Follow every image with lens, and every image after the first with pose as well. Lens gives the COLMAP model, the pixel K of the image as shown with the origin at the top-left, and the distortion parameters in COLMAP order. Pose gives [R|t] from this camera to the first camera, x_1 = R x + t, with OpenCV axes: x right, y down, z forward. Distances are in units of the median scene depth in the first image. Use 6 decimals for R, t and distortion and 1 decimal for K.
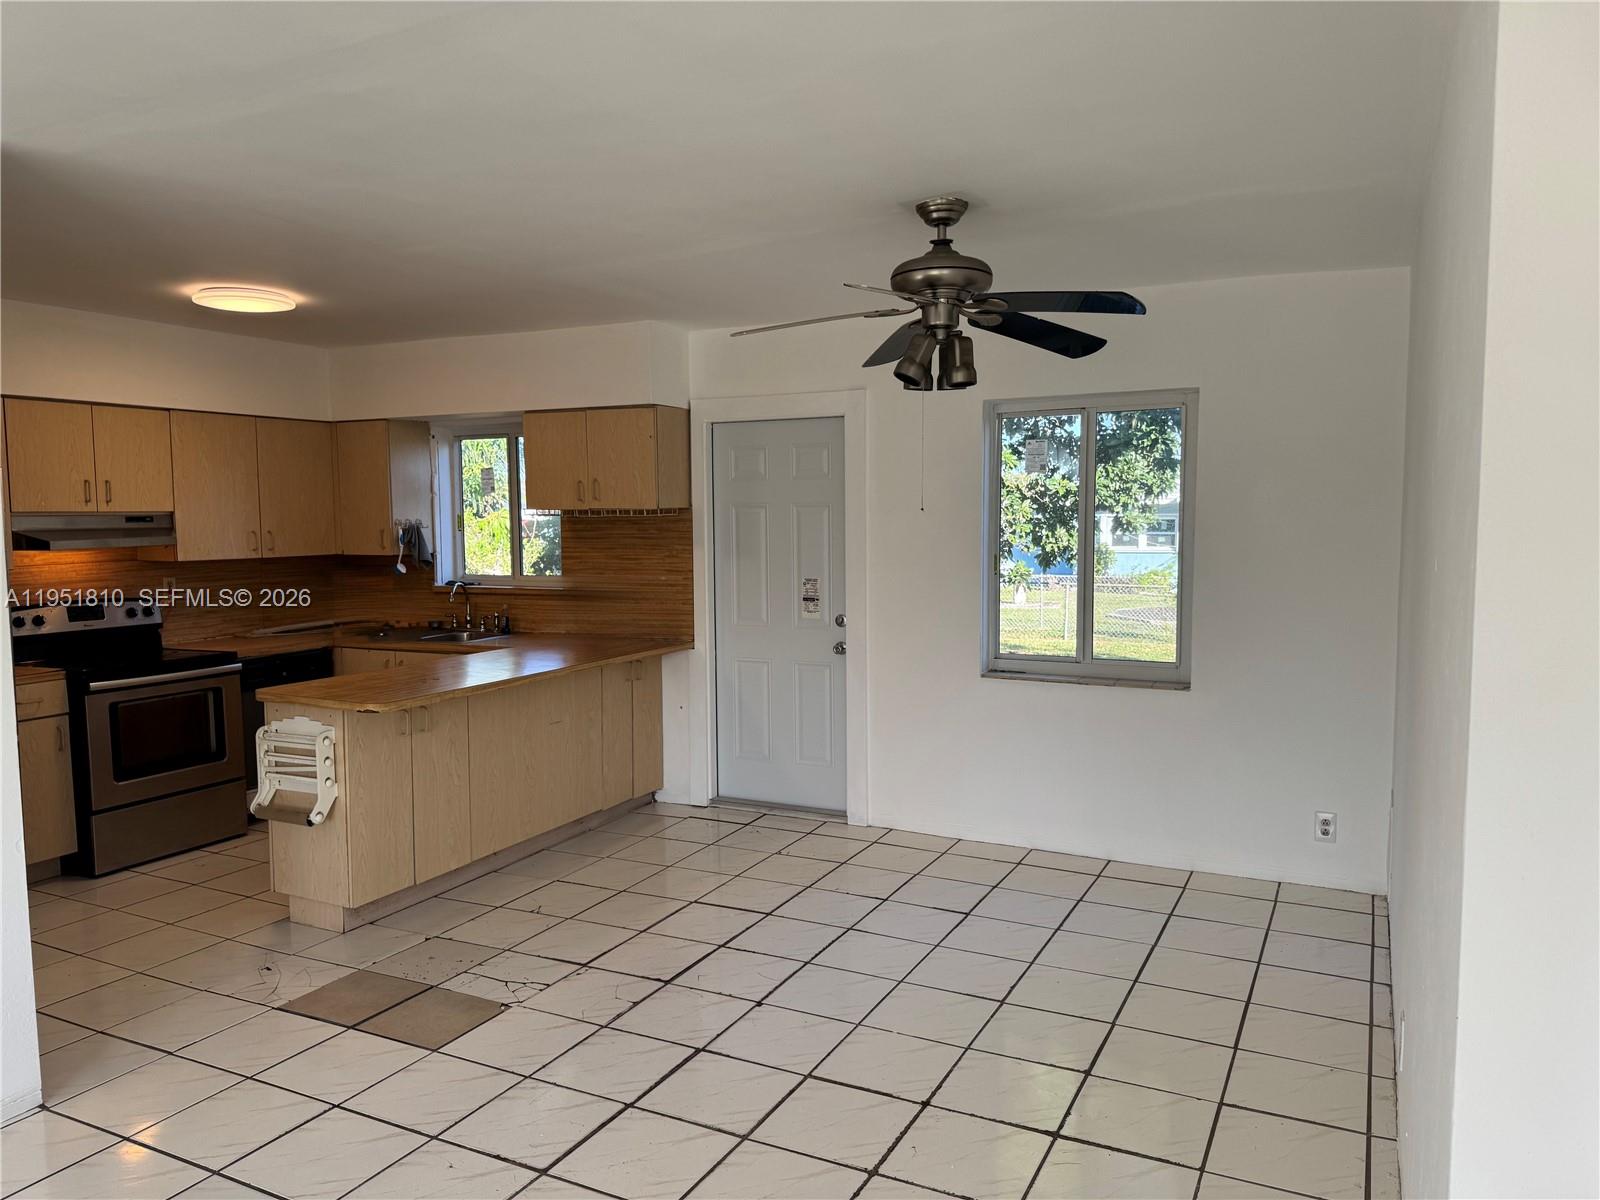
lens RADIAL K [[1112.8, 0, 796.7], [0, 1112.8, 604.8], [0, 0, 1]] dist [0.087783, -0.140793]
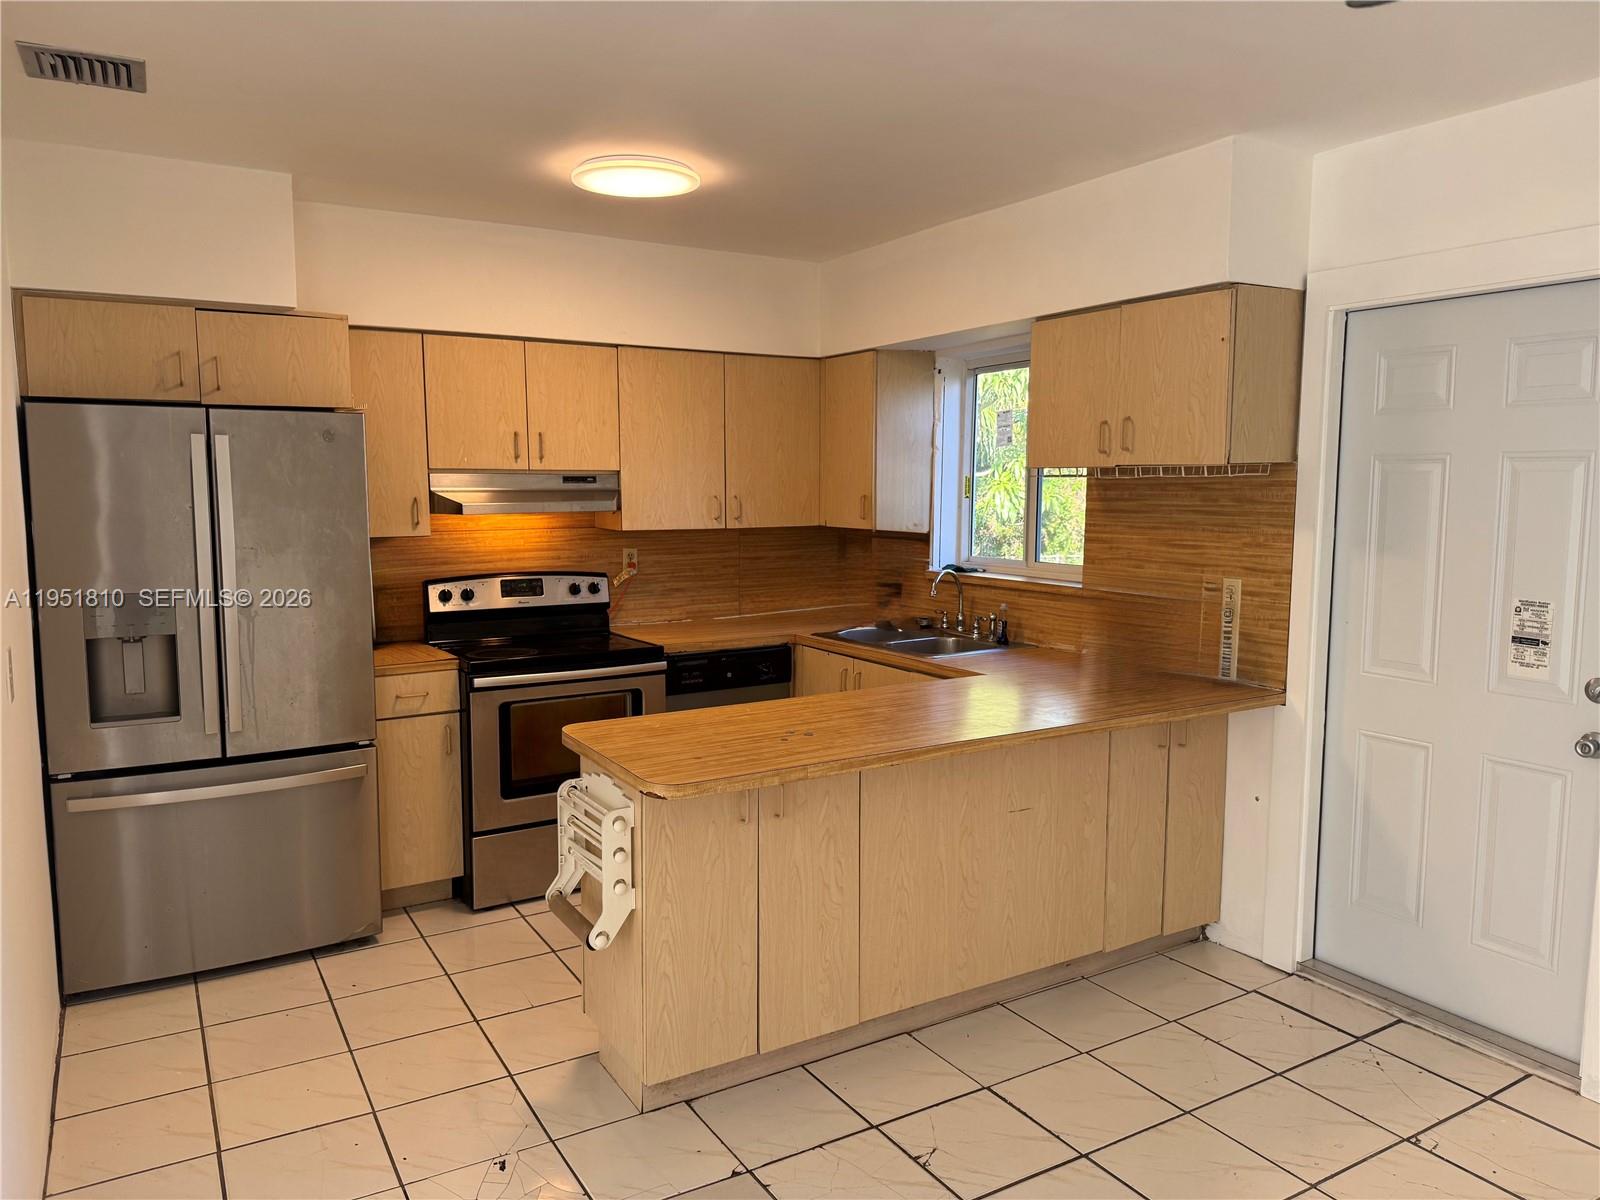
lens RADIAL K [[1112.8, 0, 796.7], [0, 1112.8, 604.8], [0, 0, 1]] dist [0.087783, -0.140793]
pose [[0.846291, 0.065862, -0.528633, -0.000001], [-0.048559, 0.997734, 0.046568, -0.028220], [0.530502, -0.013740, 0.847572, 0.367215]]
